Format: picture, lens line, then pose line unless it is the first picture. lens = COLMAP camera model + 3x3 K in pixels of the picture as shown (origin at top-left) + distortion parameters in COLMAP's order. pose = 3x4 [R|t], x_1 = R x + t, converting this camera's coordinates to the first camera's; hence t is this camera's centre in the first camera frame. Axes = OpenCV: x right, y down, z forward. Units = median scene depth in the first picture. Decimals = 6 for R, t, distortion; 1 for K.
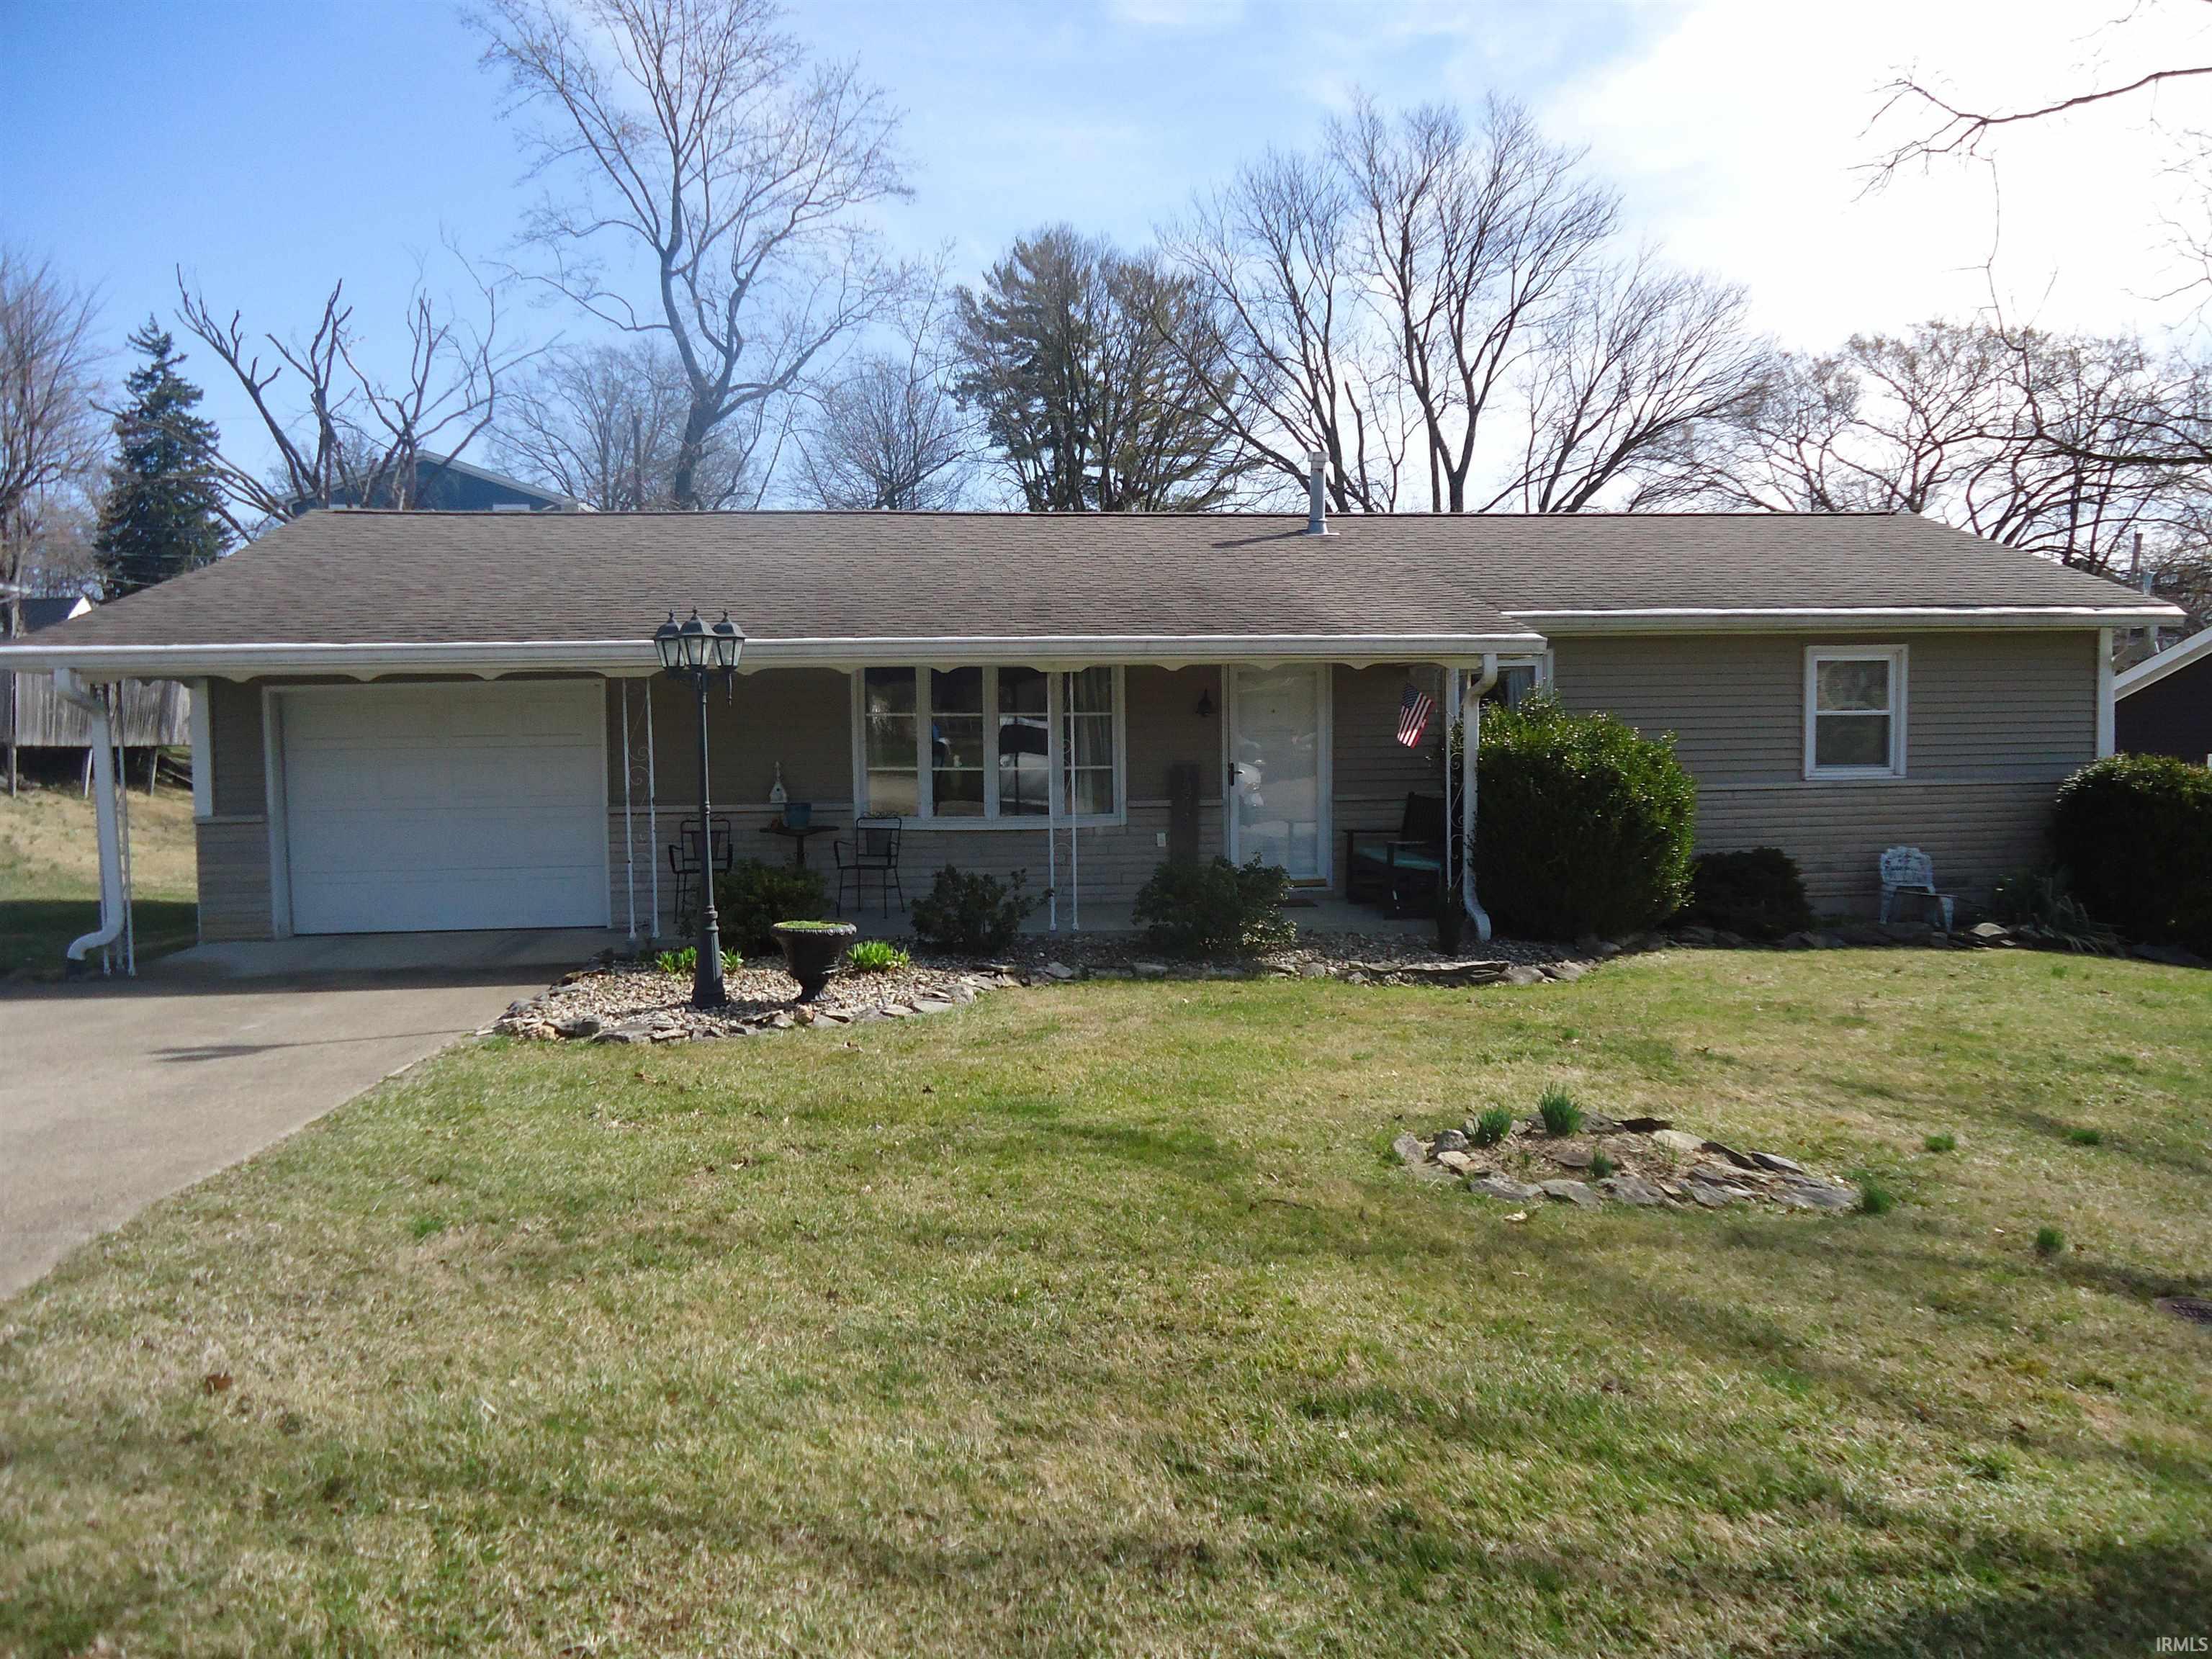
lens RADIAL K [[1617.0, 0, 1105.9], [0, 1617.0, 834.2], [0, 0, 1]] dist [-0.012285, 0.006113]
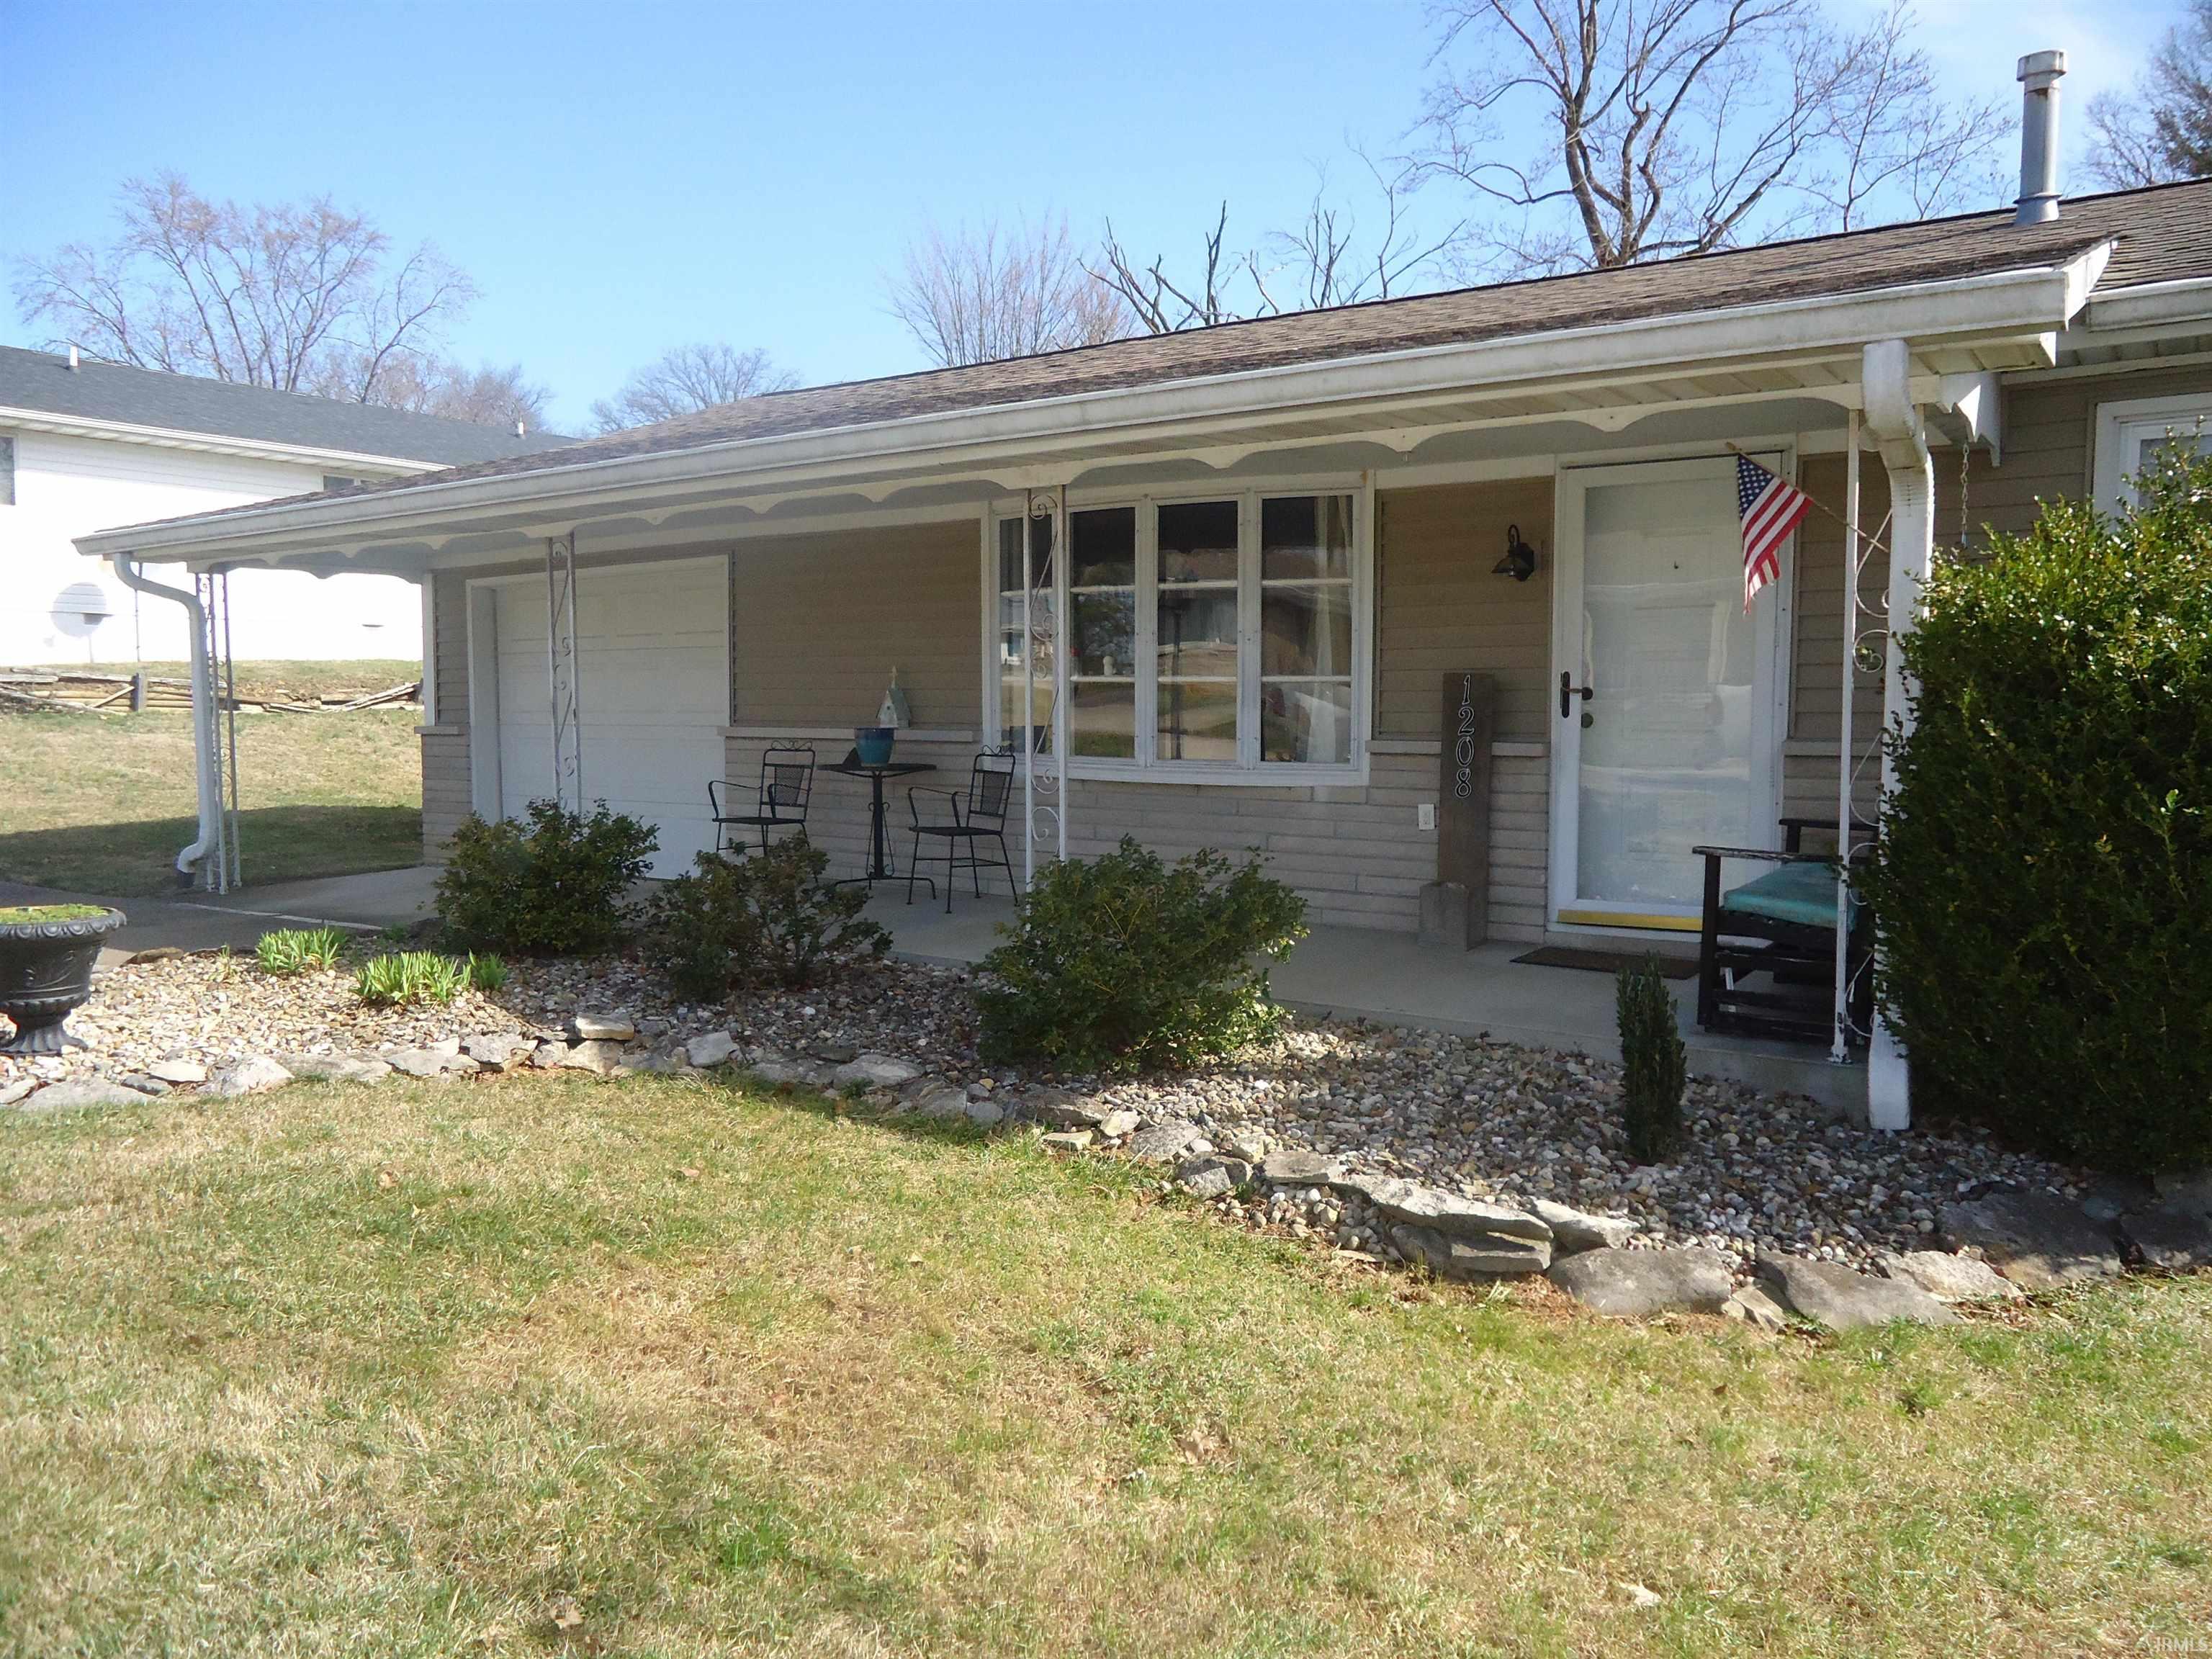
lens RADIAL K [[1617.0, 0, 1104.1], [0, 1617.0, 821.1], [0, 0, 1]] dist [-0.012285, 0.006113]
pose [[0.753413, 0.060338, -0.654774, 0.299208], [-0.050303, 0.998152, 0.034099, -0.007803], [0.655621, 0.007246, 0.755055, 0.532512]]
